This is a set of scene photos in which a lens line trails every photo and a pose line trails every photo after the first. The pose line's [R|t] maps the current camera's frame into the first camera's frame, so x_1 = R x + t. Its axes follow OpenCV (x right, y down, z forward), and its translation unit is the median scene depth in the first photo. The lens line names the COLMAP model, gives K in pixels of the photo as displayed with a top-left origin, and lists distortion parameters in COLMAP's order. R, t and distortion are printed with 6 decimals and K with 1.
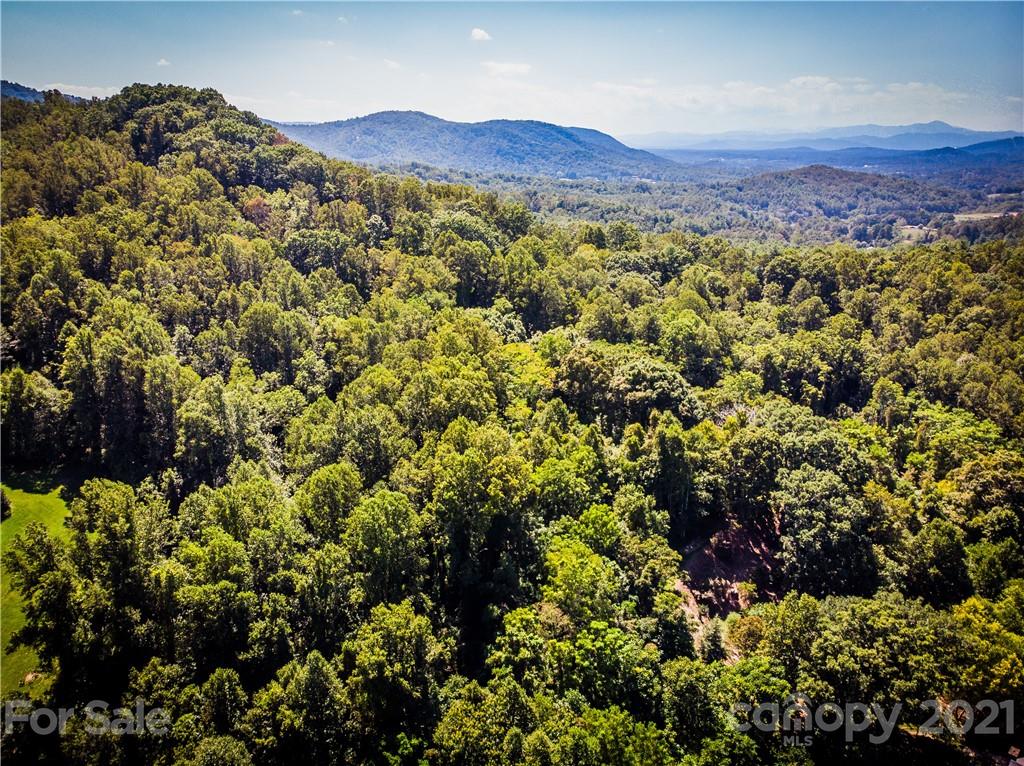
lens RADIAL K [[752.6, 0, 515.2], [0, 752.6, 382.4], [0, 0, 1]] dist [0.000810, 0.007080]
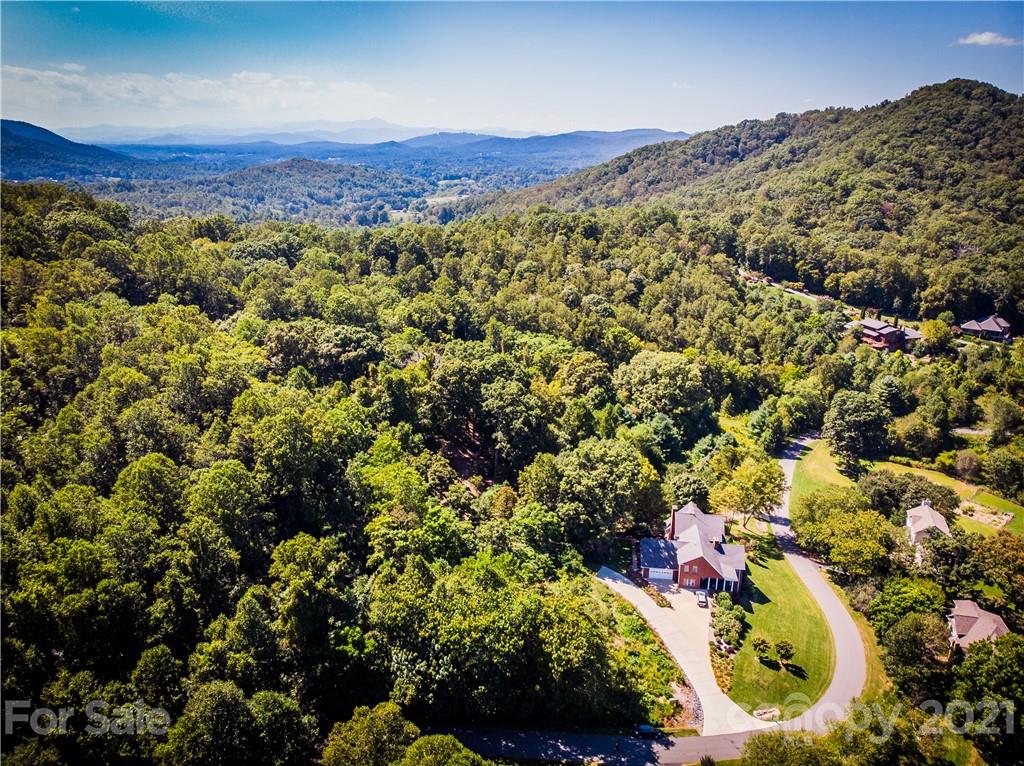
lens RADIAL K [[752.6, 0, 515.2], [0, 752.6, 382.4], [0, 0, 1]] dist [0.000810, 0.007080]
pose [[0.790053, -0.190129, 0.582810, -0.287015], [0.186157, 0.980204, 0.067417, 0.023948], [-0.584091, 0.055231, 0.809807, -0.083908]]
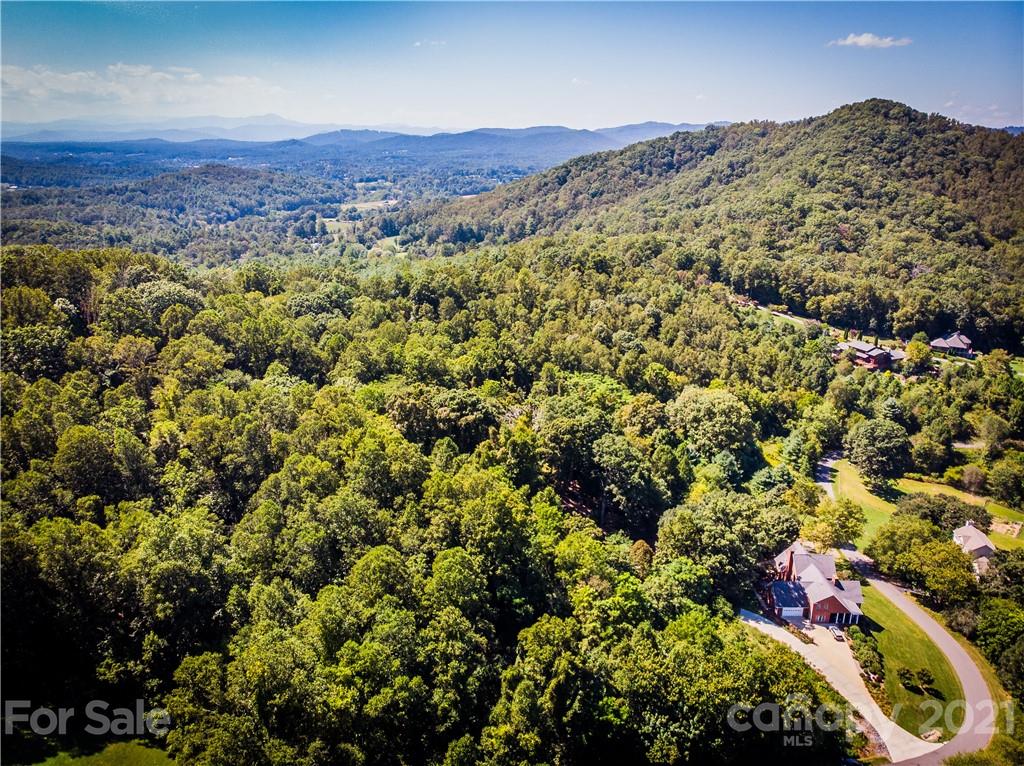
lens RADIAL K [[752.6, 0, 515.2], [0, 752.6, 382.4], [0, 0, 1]] dist [0.000810, 0.007080]
pose [[0.706779, -0.223078, 0.671342, -0.528355], [0.215006, 0.971826, 0.096570, -0.127395], [-0.673971, 0.076088, 0.734829, 0.033282]]
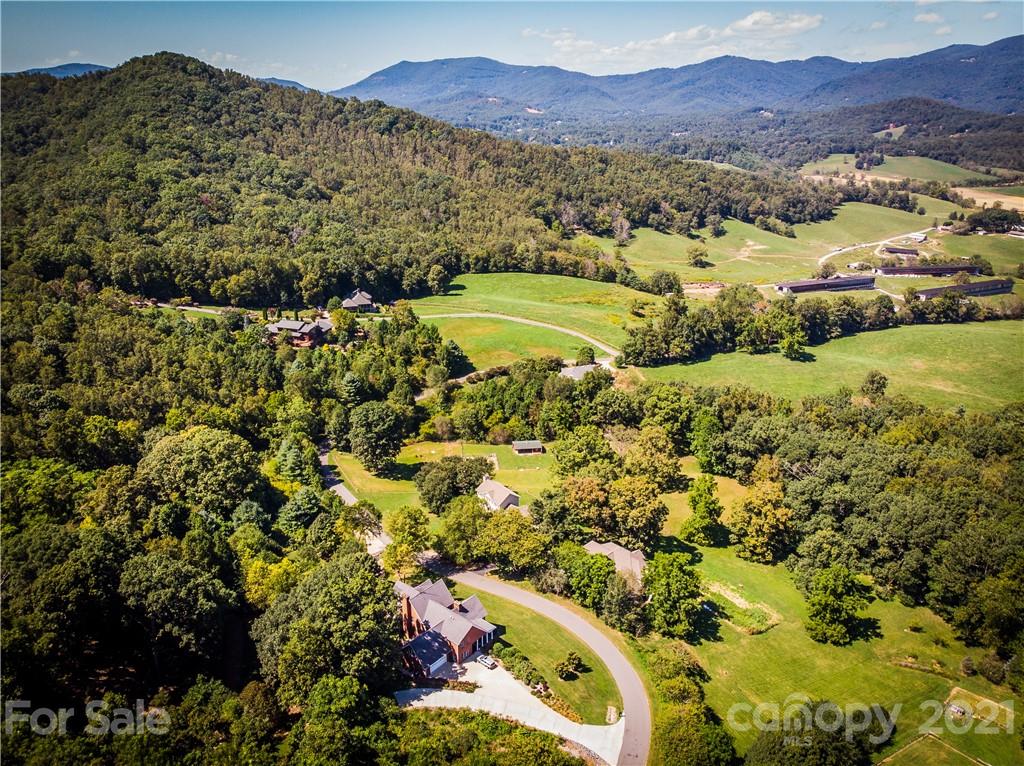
lens RADIAL K [[756.0, 0, 511.6], [0, 756.0, 382.3], [0, 0, 1]] dist [-0.017802, 0.028250]
pose [[-0.080342, -0.368786, 0.926036, -0.381323], [0.303057, 0.876020, 0.375161, -0.248781], [-0.949580, 0.310783, 0.041382, 0.307658]]
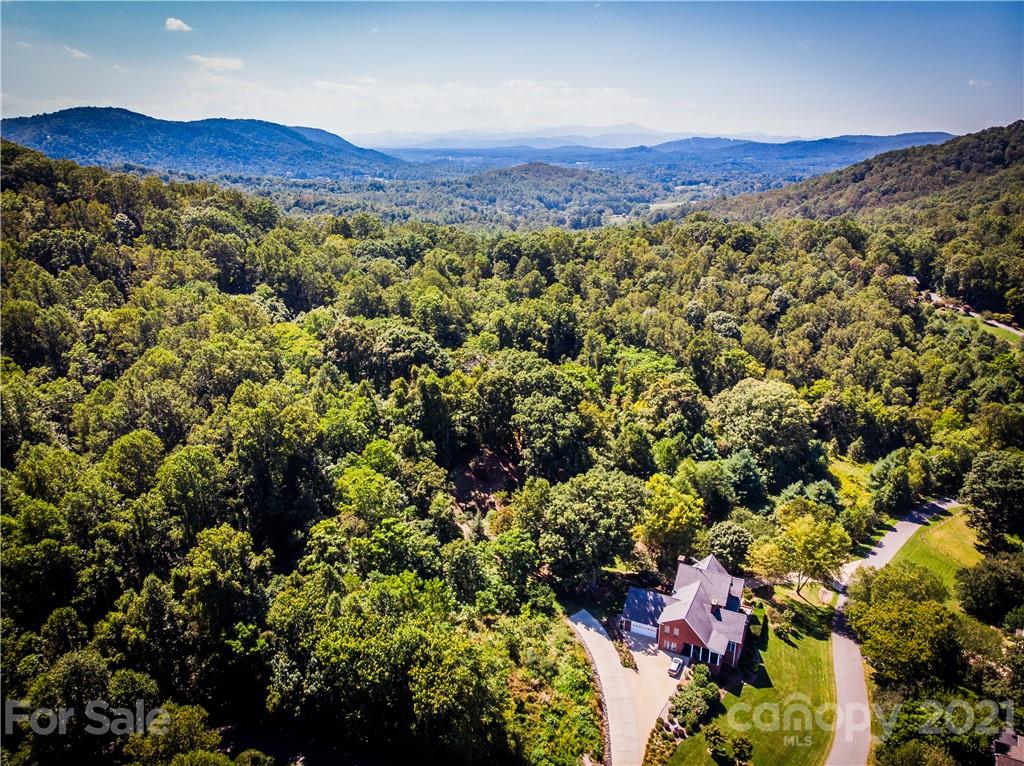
lens RADIAL K [[751.4, 0, 514.9], [0, 751.4, 386.1], [0, 0, 1]] dist [0.004107, -0.000421]
pose [[0.942681, -0.103860, 0.317122, -0.038363], [0.102150, 0.994524, 0.022065, 0.051066], [-0.317677, 0.011594, 0.948128, -0.156838]]
